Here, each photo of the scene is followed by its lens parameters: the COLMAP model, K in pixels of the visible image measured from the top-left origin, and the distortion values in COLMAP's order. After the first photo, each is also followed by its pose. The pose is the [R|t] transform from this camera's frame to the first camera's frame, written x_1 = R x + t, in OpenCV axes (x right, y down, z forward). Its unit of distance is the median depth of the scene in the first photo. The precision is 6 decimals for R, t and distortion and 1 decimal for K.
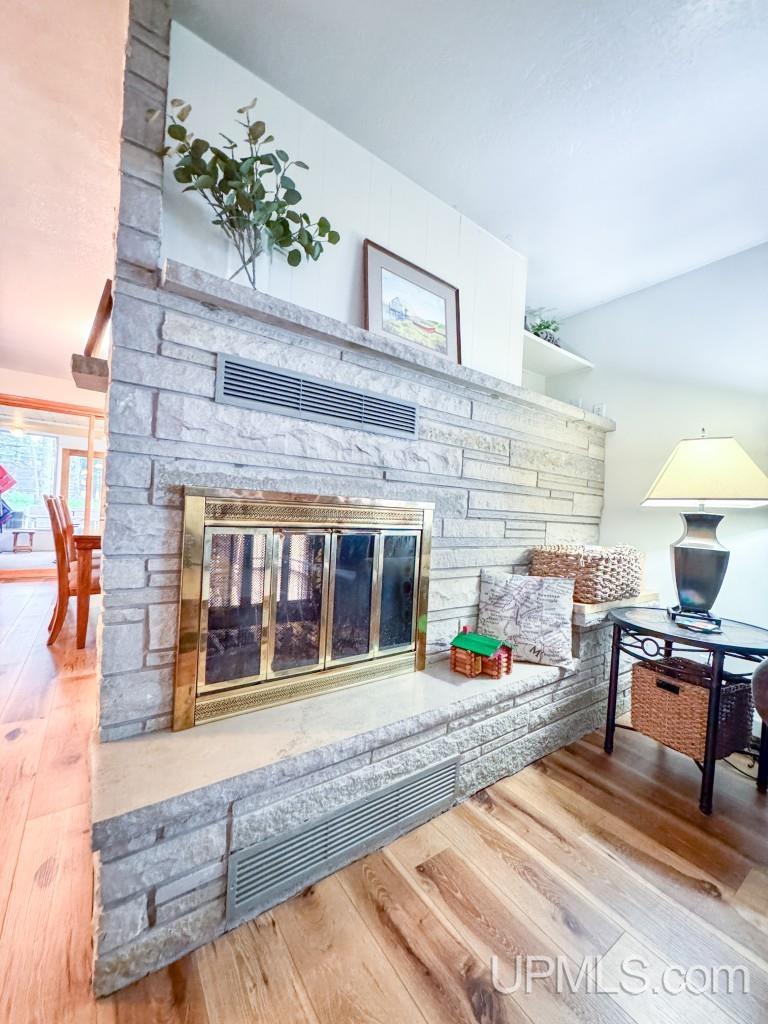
lens RADIAL K [[407.3, 0, 384.5], [0, 407.3, 515.1], [0, 0, 1]] dist [0.001381, 0.000150]
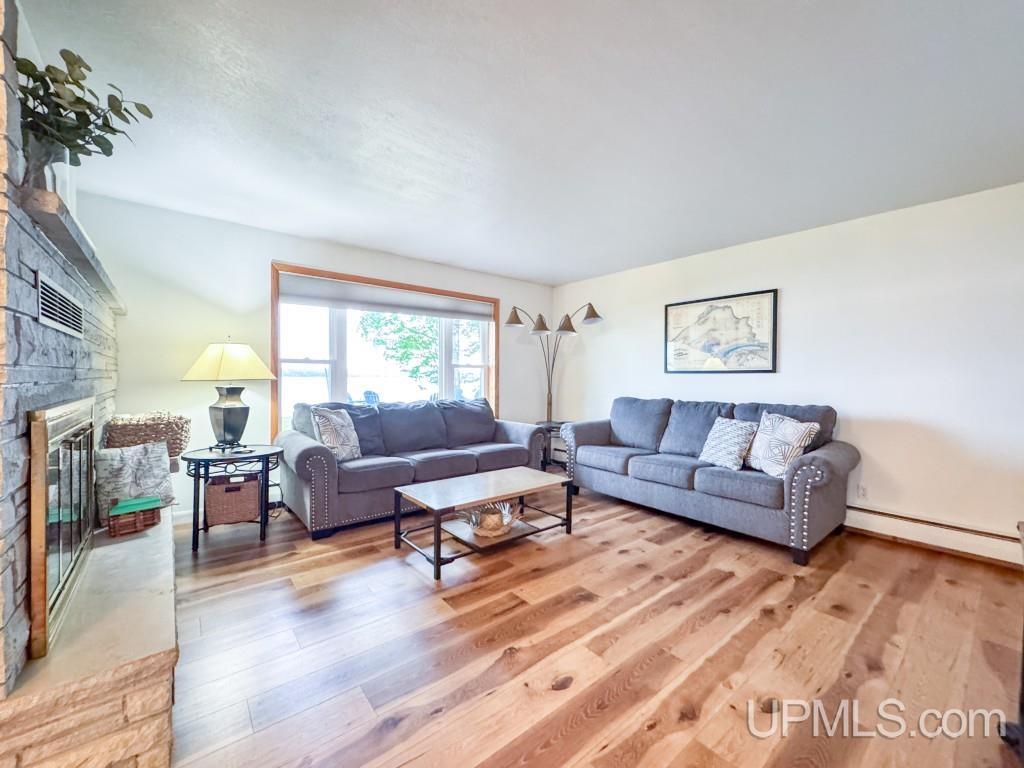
lens RADIAL K [[411.8, 0, 512.0], [0, 411.8, 384.0], [0, 0, 1]] dist [-0.001518, -0.000144]
pose [[-0.065942, -0.066870, 0.995580, -1.058186], [-0.005272, 0.997761, 0.066668, -0.142296], [-0.997810, -0.000853, -0.066147, -0.061445]]
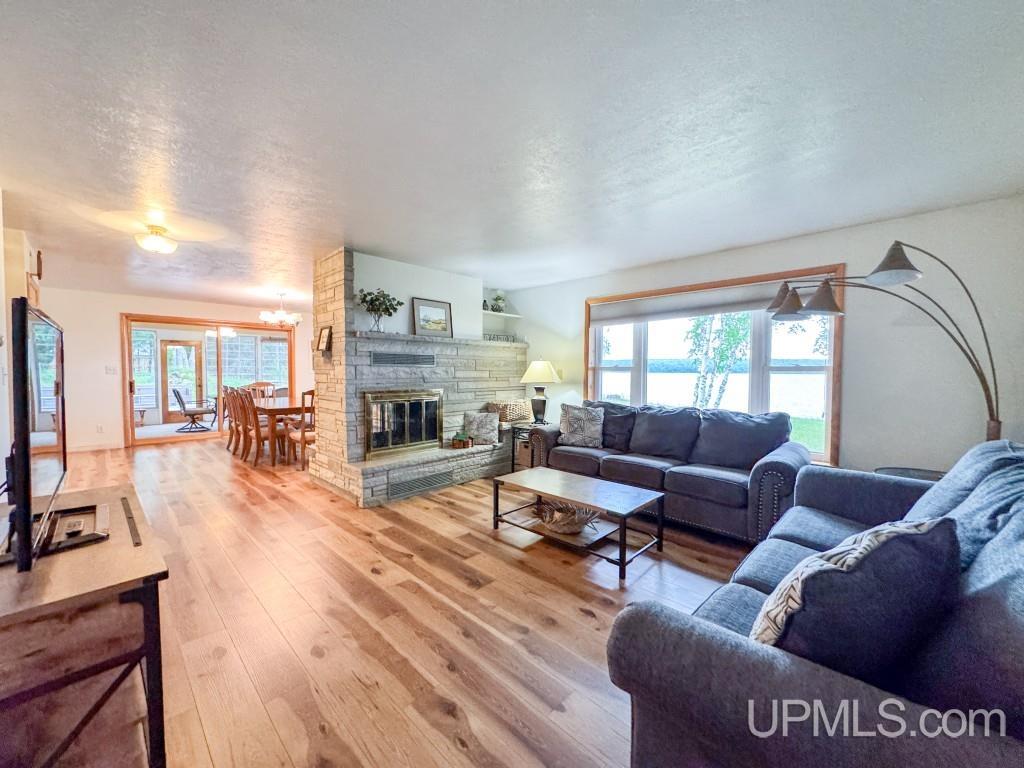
lens RADIAL K [[407.3, 0, 510.0], [0, 407.3, 383.5], [0, 0, 1]] dist [0.001381, 0.000150]
pose [[0.983932, -0.052374, 0.170687, 0.098625], [0.047247, 0.998306, 0.033968, -0.138816], [-0.172177, -0.025358, 0.984740, -1.835429]]
